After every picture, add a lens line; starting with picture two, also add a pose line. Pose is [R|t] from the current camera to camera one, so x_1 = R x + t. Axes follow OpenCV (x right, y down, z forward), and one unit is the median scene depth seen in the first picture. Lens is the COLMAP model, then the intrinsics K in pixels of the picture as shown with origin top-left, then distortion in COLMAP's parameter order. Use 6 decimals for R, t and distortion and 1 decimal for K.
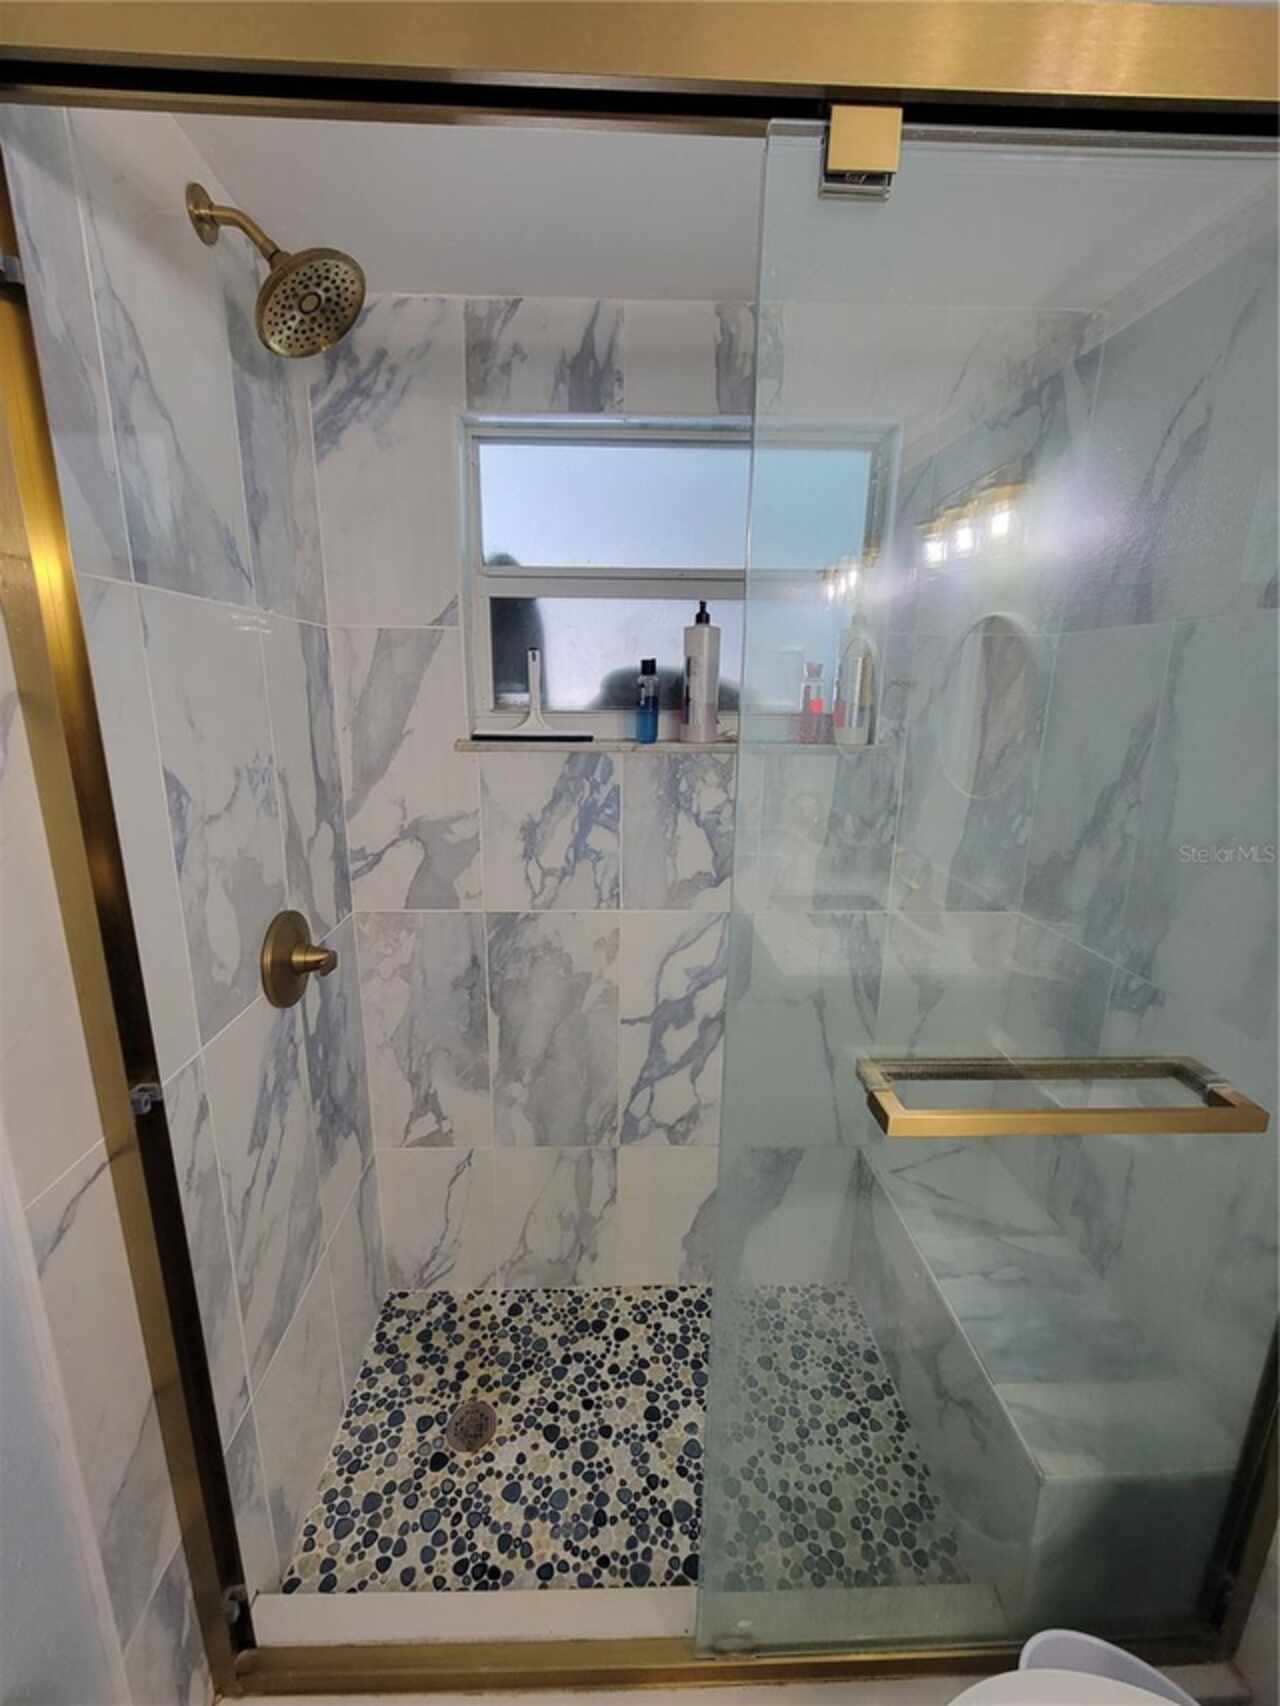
lens RADIAL K [[694.6, 0, 630.4], [0, 694.6, 841.0], [0, 0, 1]] dist [0.005734, -0.003762]
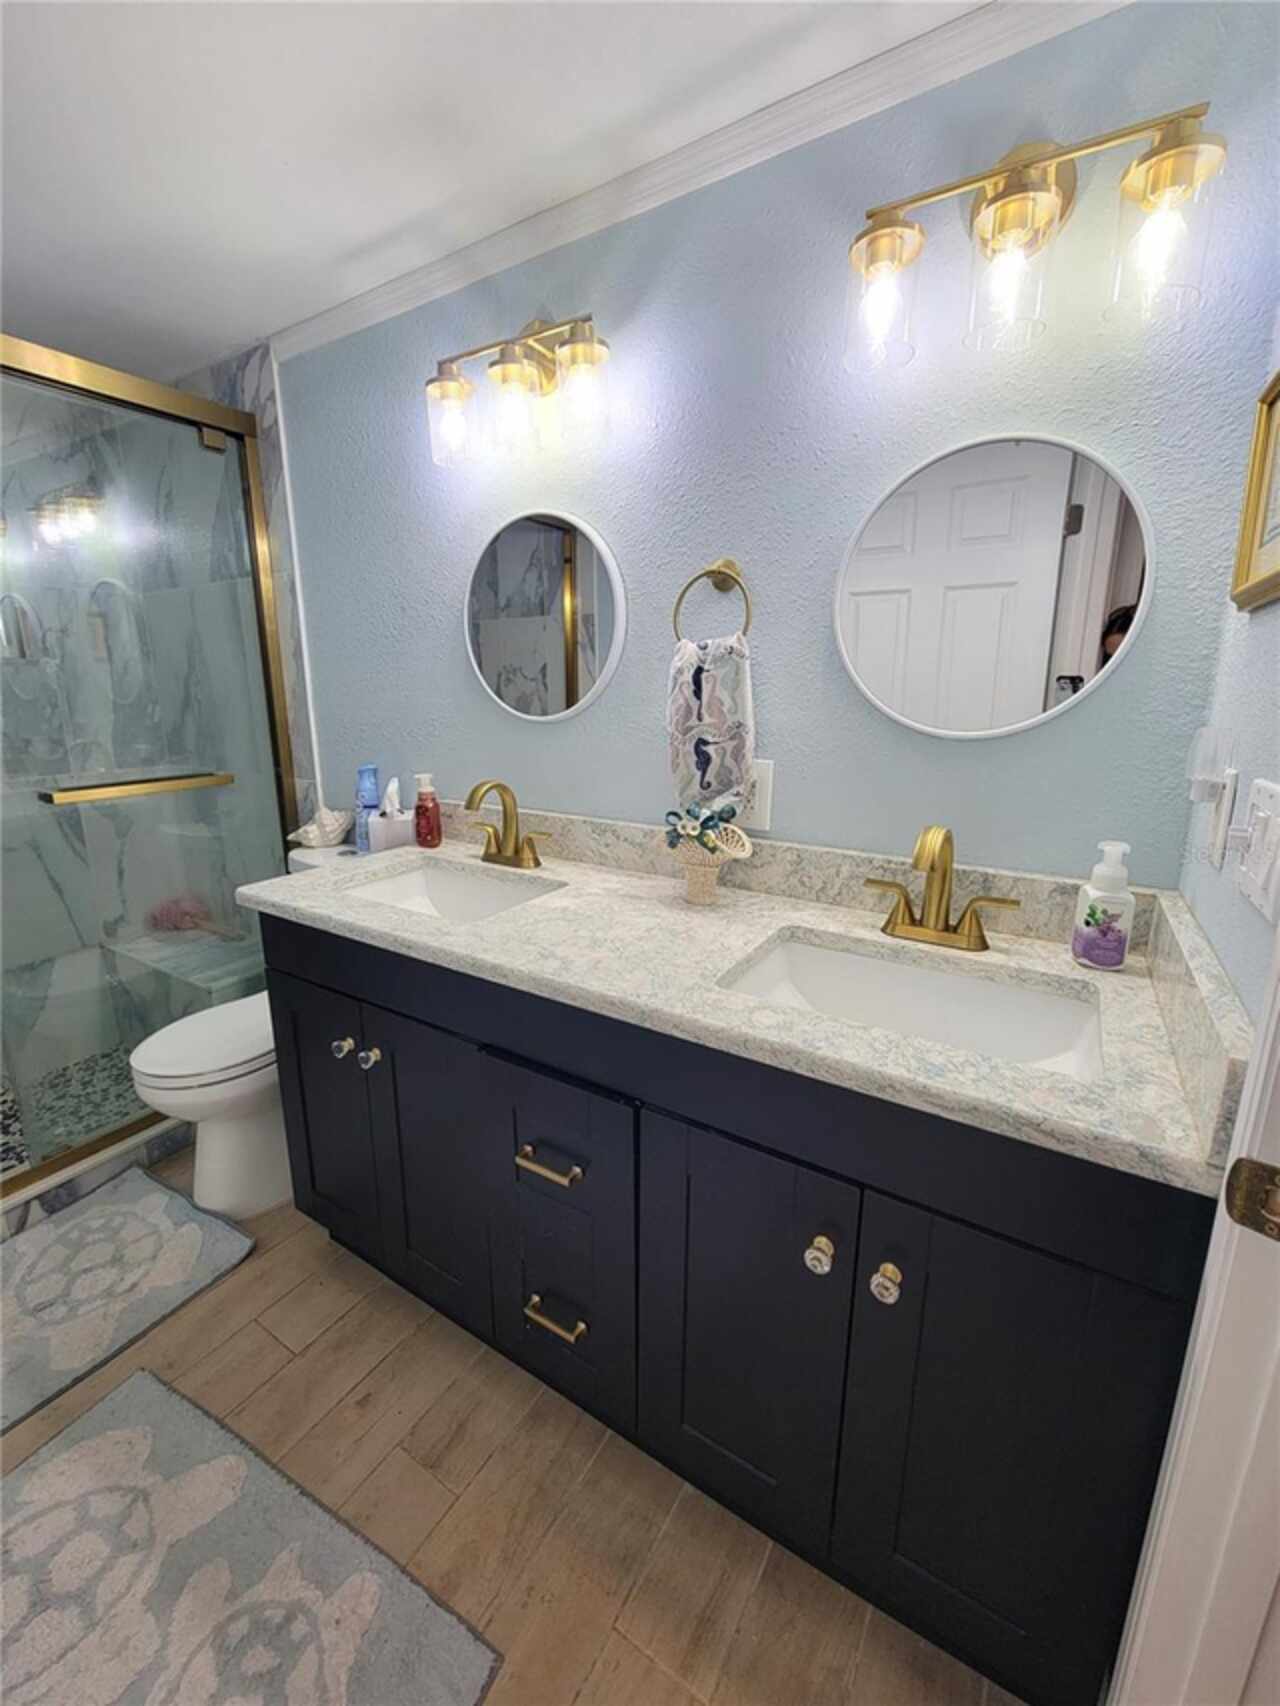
lens RADIAL K [[694.6, 0, 632.6], [0, 694.6, 844.0], [0, 0, 1]] dist [0.005734, -0.003762]
pose [[0.558169, -0.206025, 0.803742, -0.195135], [0.195511, 0.974064, 0.113909, 0.318902], [-0.806364, 0.093560, 0.583972, -0.845773]]
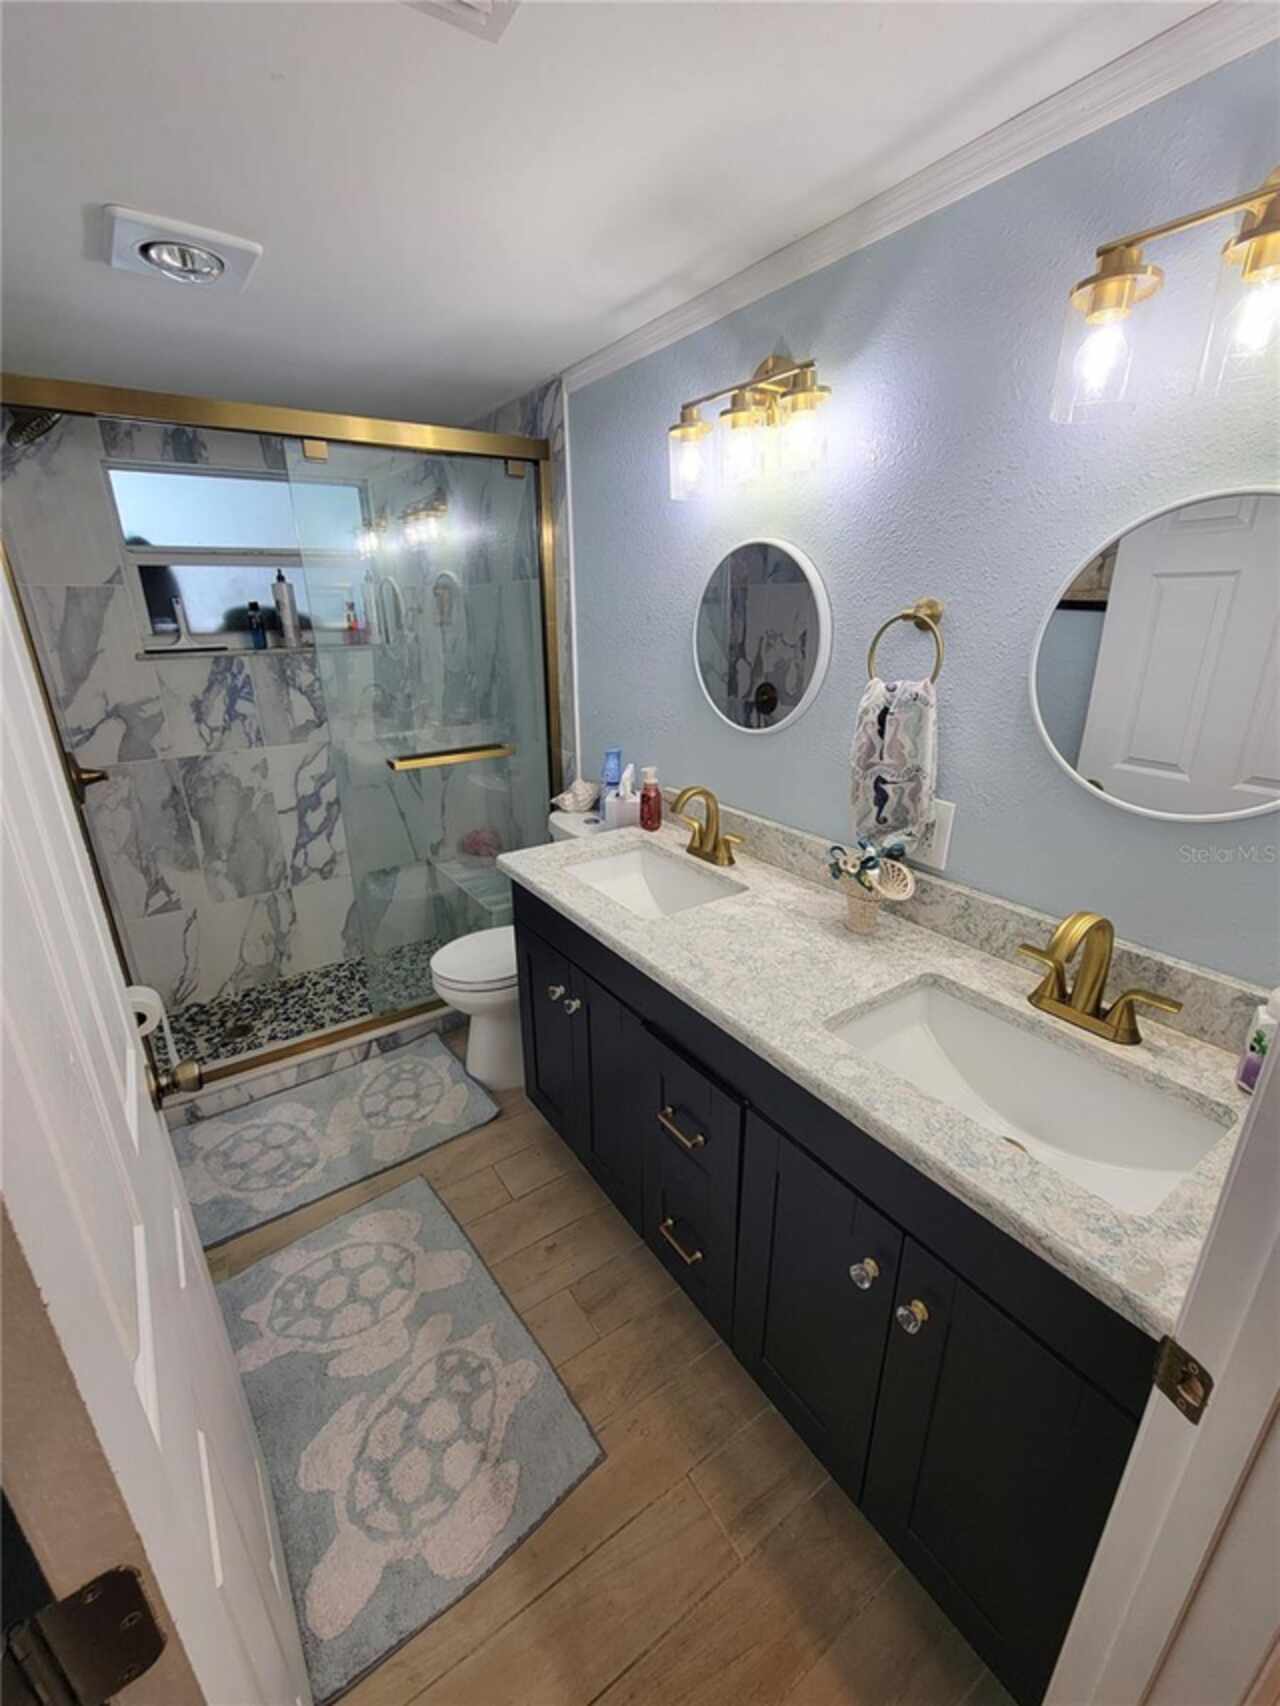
lens RADIAL K [[694.6, 0, 632.3], [0, 694.6, 847.4], [0, 0, 1]] dist [0.005734, -0.003762]
pose [[0.843164, -0.200236, 0.498980, -0.161655], [0.141242, 0.977959, 0.153778, 0.211277], [-0.518773, -0.059183, 0.852861, -1.028781]]
